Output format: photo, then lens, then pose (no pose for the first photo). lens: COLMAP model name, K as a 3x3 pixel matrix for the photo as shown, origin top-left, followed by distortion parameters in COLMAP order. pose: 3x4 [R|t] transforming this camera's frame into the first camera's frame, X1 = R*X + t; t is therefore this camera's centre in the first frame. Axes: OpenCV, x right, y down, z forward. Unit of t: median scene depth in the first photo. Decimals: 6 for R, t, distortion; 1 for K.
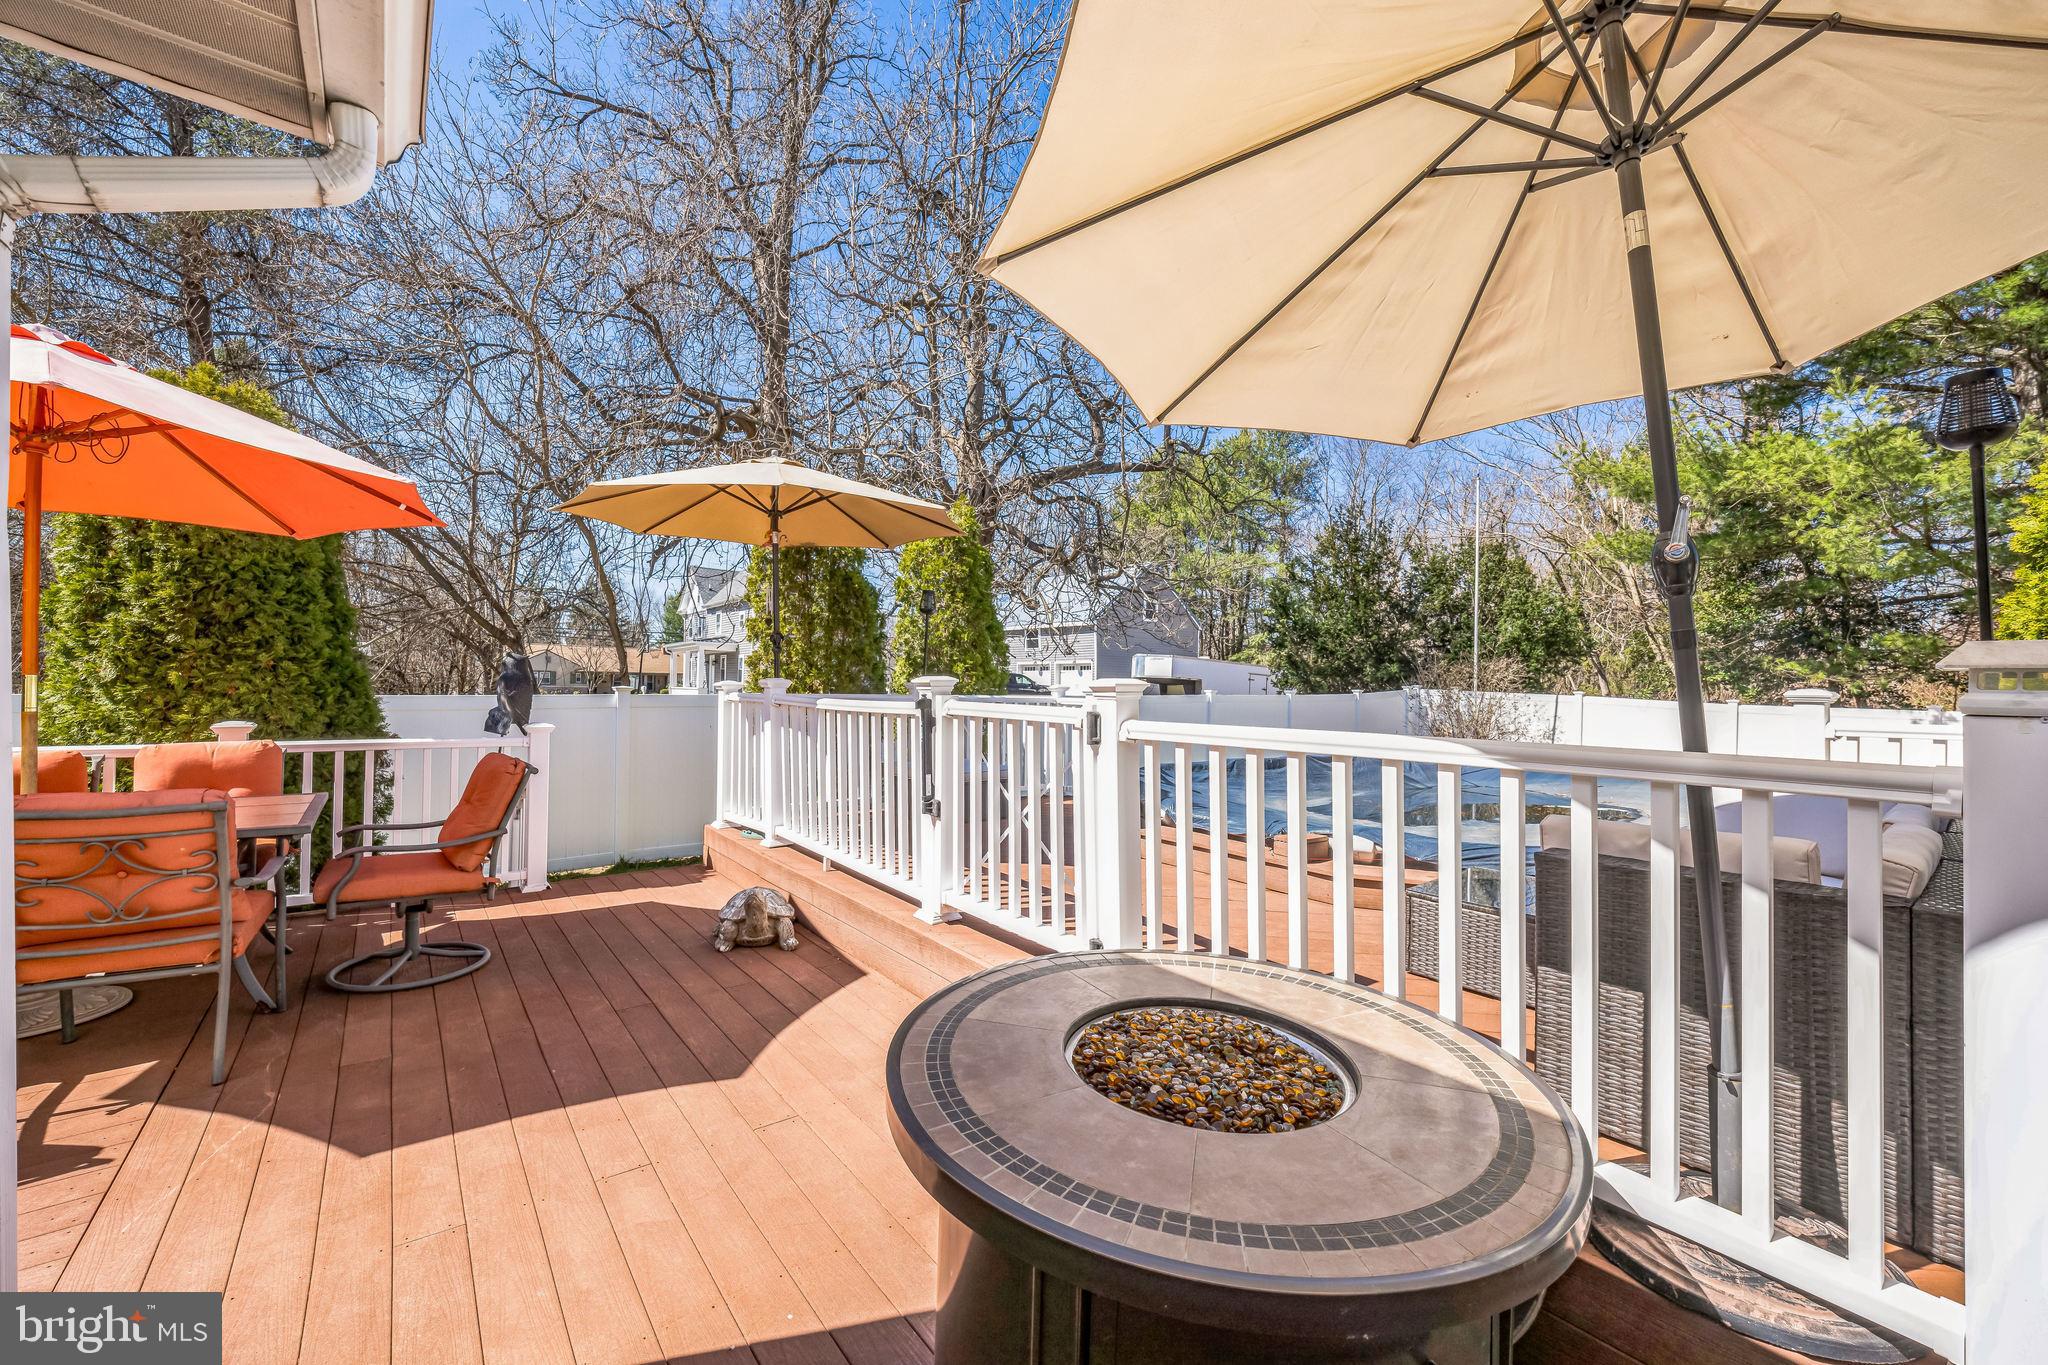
lens RADIAL K [[794.9, 0, 1024.0], [0, 794.9, 682.5], [0, 0, 1]] dist [-0.000813, -0.000109]
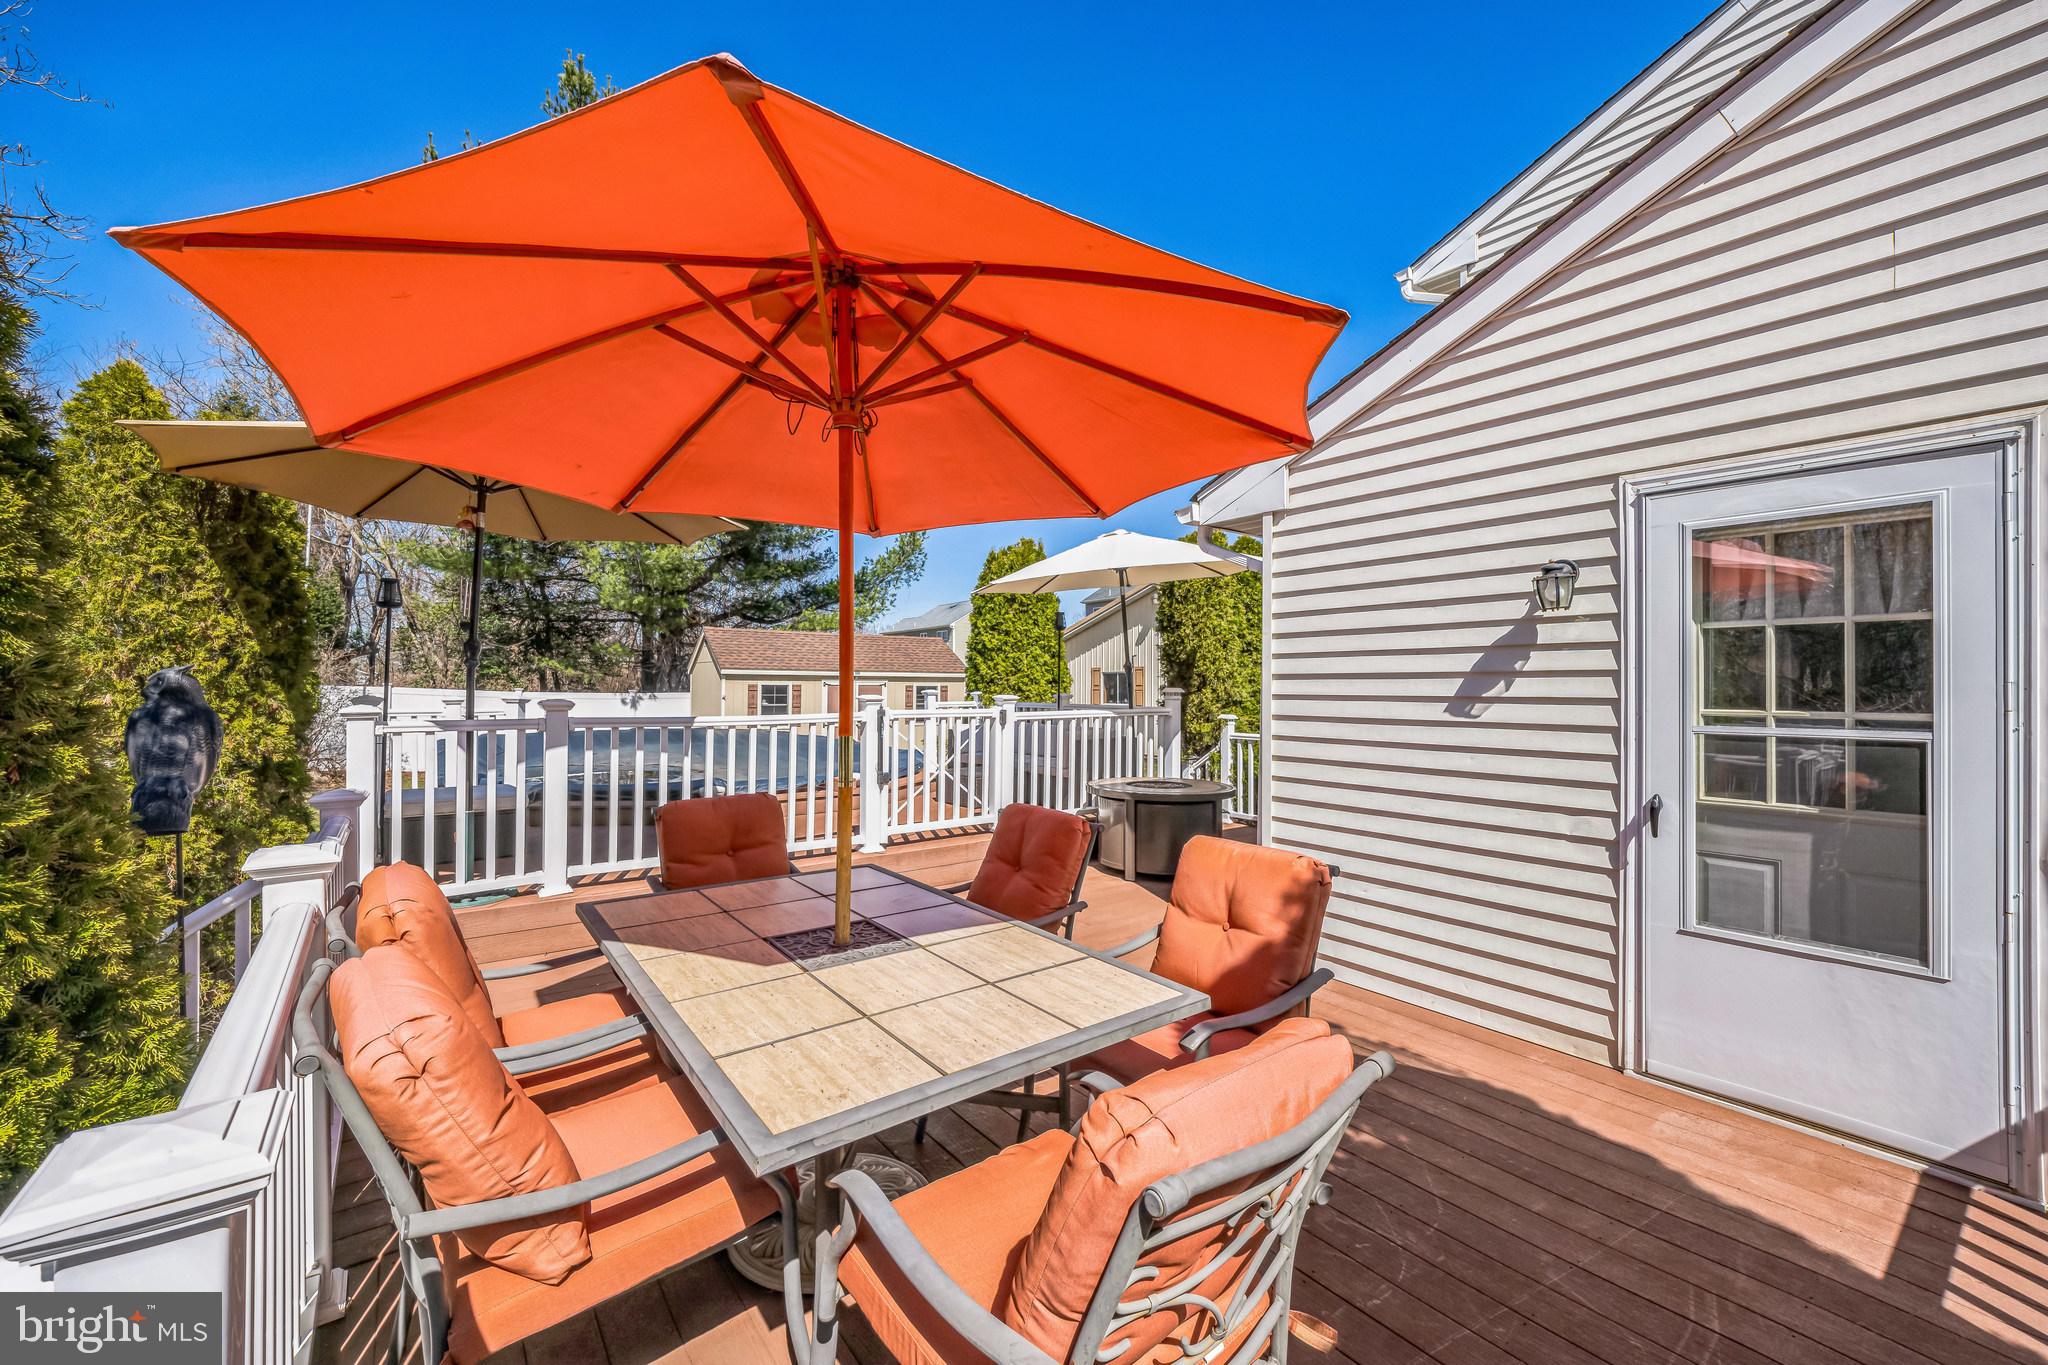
lens RADIAL K [[794.9, 0, 1024.0], [0, 794.9, 682.5], [0, 0, 1]] dist [-0.000813, -0.000109]
pose [[0.016382, -0.010741, 0.999808, -2.109182], [-0.012139, 0.999866, 0.010941, -0.066734], [-0.999792, -0.012316, 0.016250, 0.846155]]
